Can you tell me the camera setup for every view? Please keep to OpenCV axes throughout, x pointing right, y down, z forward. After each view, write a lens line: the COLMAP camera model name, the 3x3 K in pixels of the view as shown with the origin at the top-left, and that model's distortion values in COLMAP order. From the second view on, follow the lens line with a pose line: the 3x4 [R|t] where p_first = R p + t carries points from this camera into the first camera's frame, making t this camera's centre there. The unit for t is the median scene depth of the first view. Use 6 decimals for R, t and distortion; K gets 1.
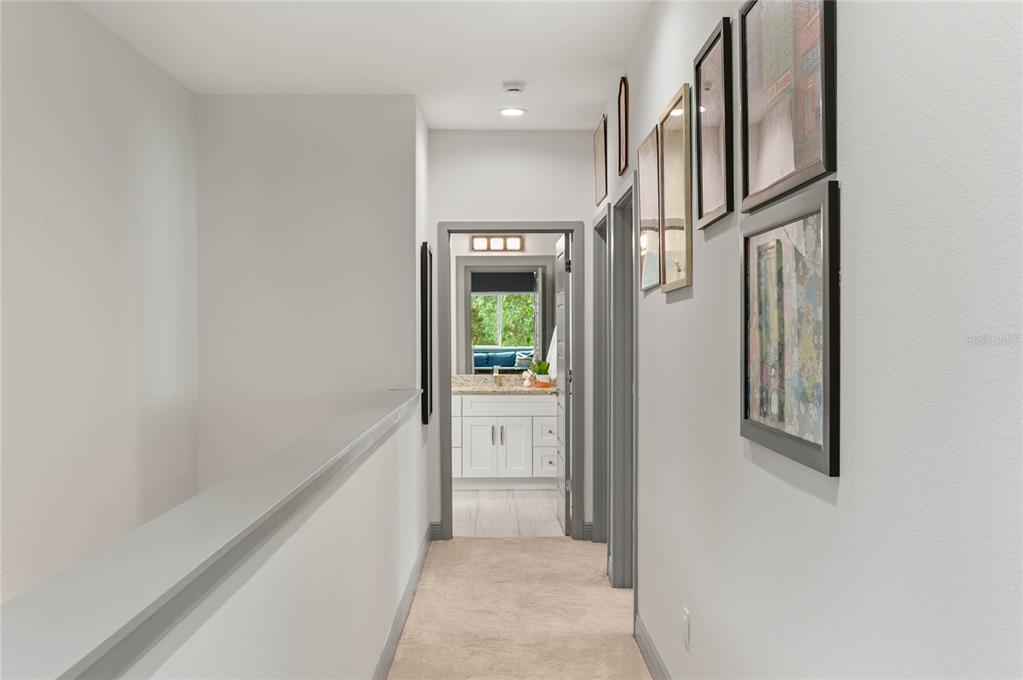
lens RADIAL K [[1037.3, 0, 511.4], [0, 1037.3, 338.0], [0, 0, 1]] dist [-0.000178, 0.000000]
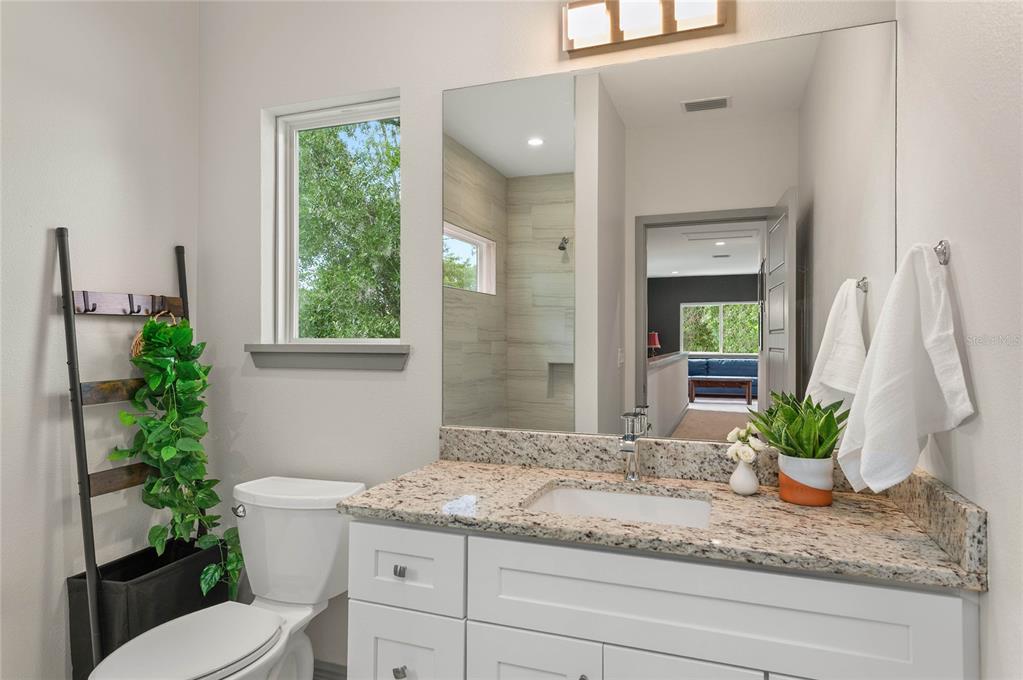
lens RADIAL K [[587.7, 0, 514.1], [0, 587.7, 341.0], [0, 0, 1]] dist [0.002183, 0.000185]
pose [[0.934221, 0.007256, -0.356620, 0.008589], [-0.010995, 0.999904, -0.008459, 0.005022], [0.356524, 0.011824, 0.934211, 0.520609]]
